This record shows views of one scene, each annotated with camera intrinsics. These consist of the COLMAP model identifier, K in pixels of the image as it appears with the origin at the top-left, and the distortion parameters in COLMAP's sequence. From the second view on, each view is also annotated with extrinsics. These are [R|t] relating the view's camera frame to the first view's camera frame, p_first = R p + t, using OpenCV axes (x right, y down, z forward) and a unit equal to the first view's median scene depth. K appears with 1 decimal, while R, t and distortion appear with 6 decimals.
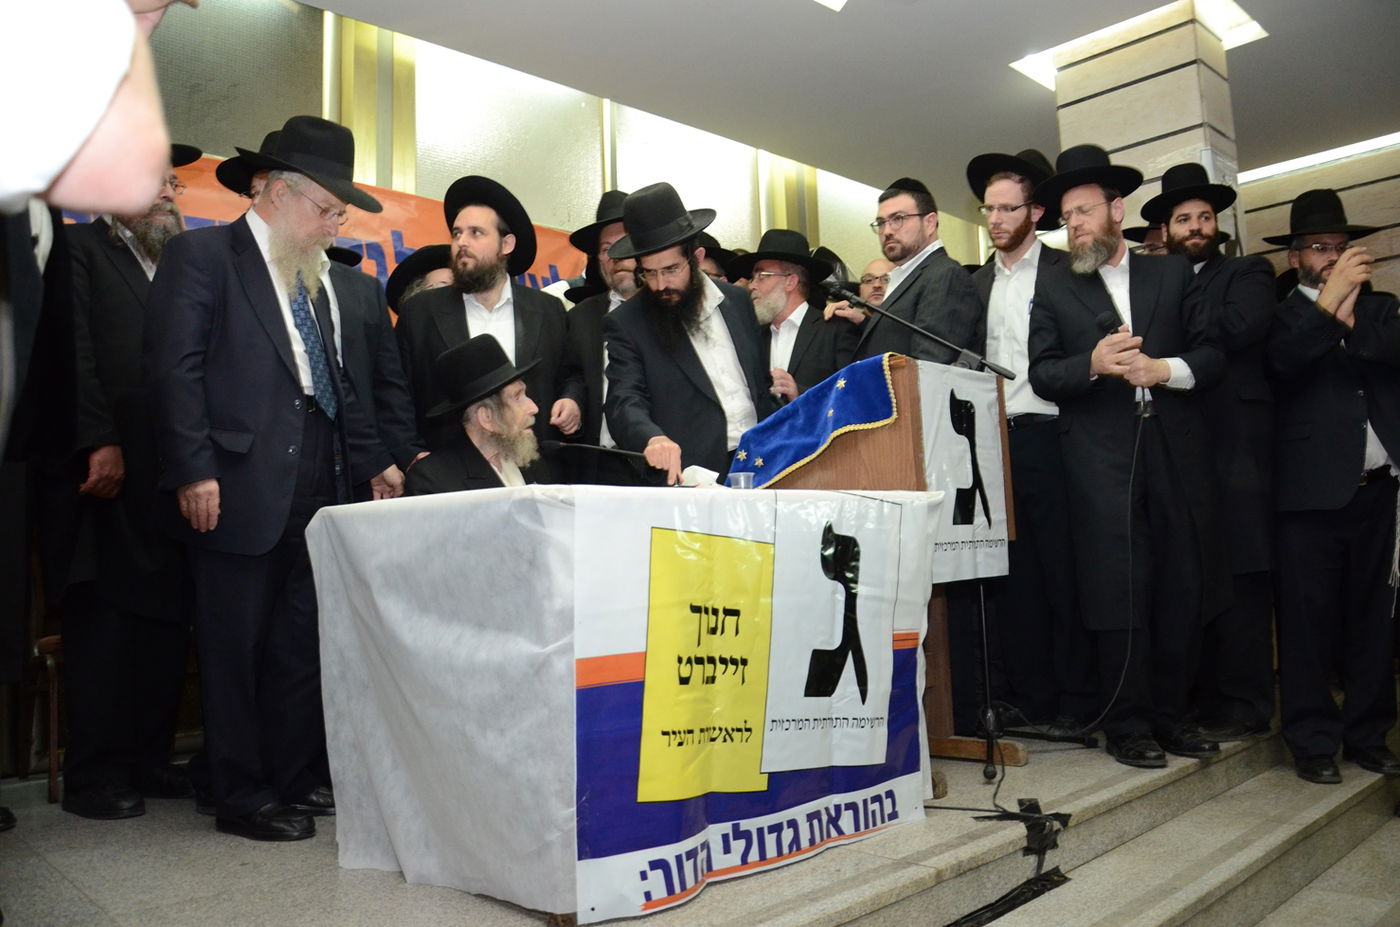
lens RADIAL K [[1083.8, 0, 705.7], [0, 1083.8, 492.7], [0, 0, 1]] dist [-0.159535, 0.124002]
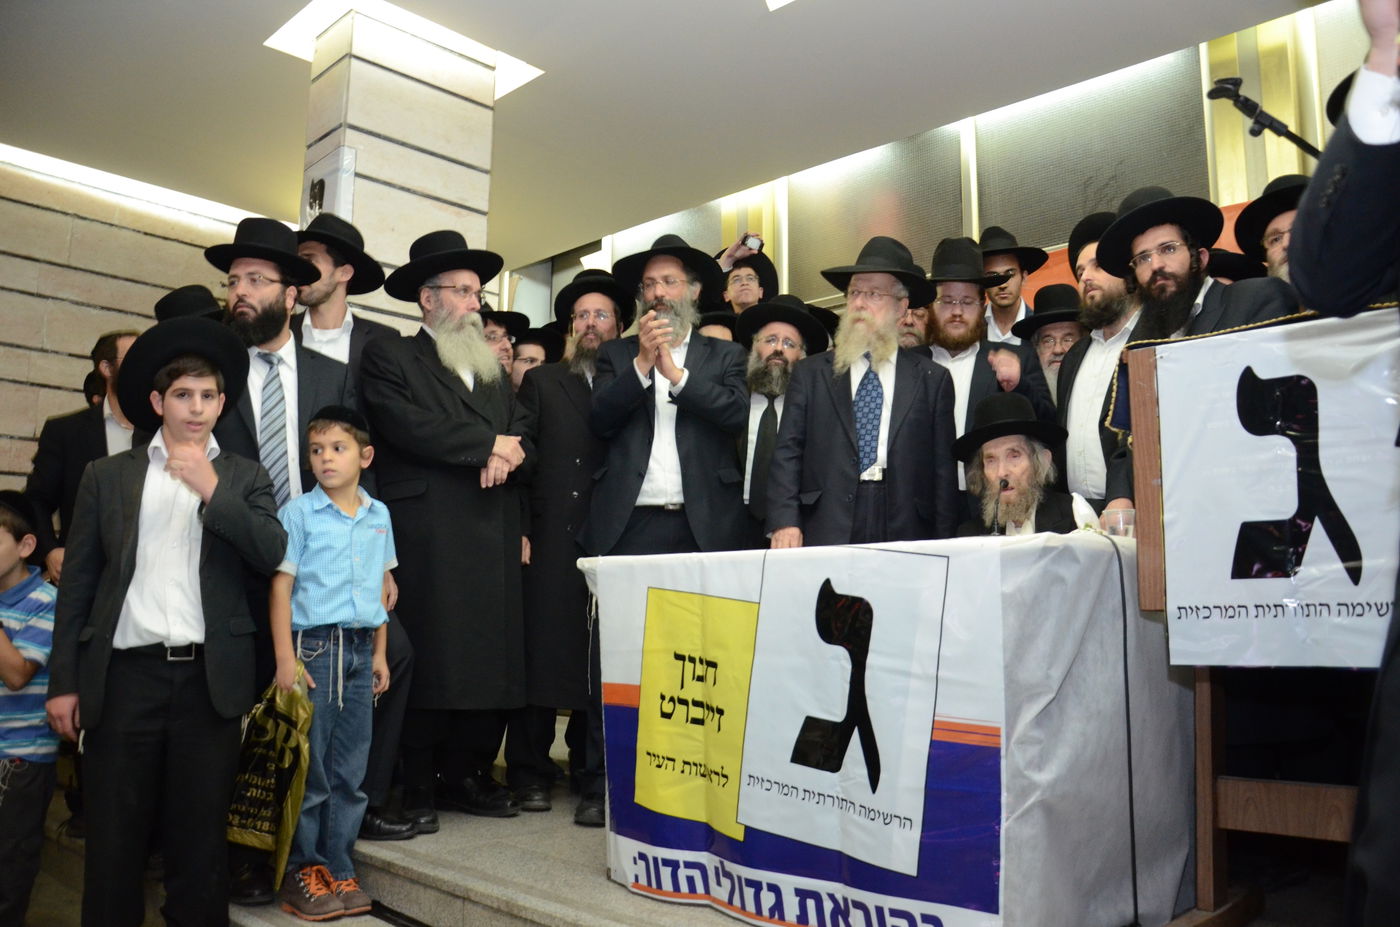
lens RADIAL K [[1084.0, 0, 699.4], [0, 1084.0, 488.6], [0, 0, 1]] dist [-0.159789, 0.128286]
pose [[0.060523, -0.069299, -0.995758, 1.105401], [0.052260, 0.996439, -0.066170, 0.003352], [0.996798, -0.048034, 0.063929, 0.898659]]
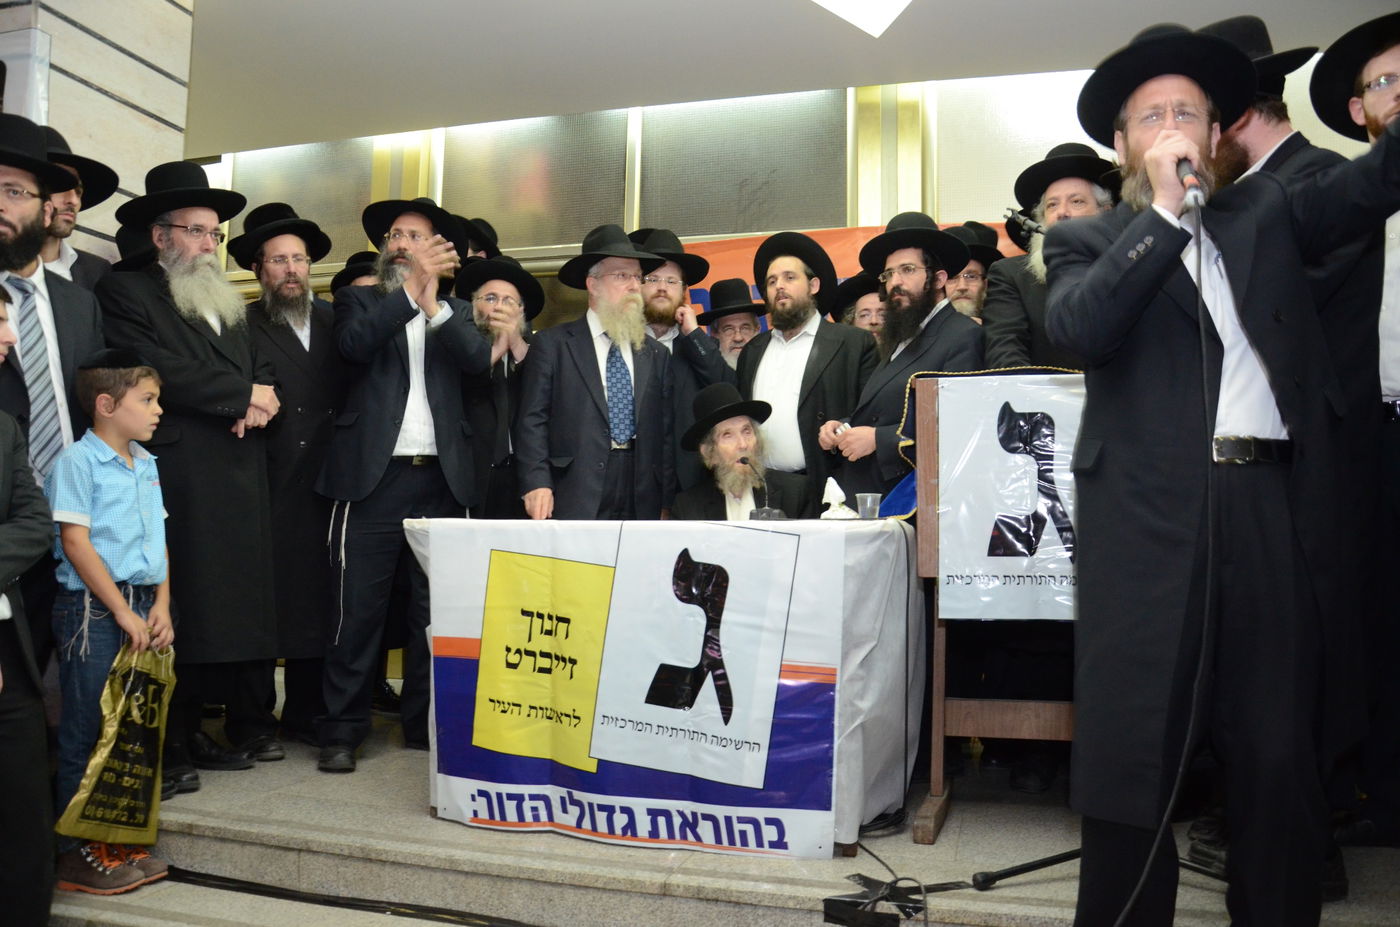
lens RADIAL K [[1083.8, 0, 705.7], [0, 1083.8, 492.7], [0, 0, 1]] dist [-0.159535, 0.124002]
pose [[0.506866, 0.008553, -0.861982, 1.148778], [0.013898, 0.999740, 0.018092, -0.055432], [0.861913, -0.021150, 0.506615, 0.497672]]
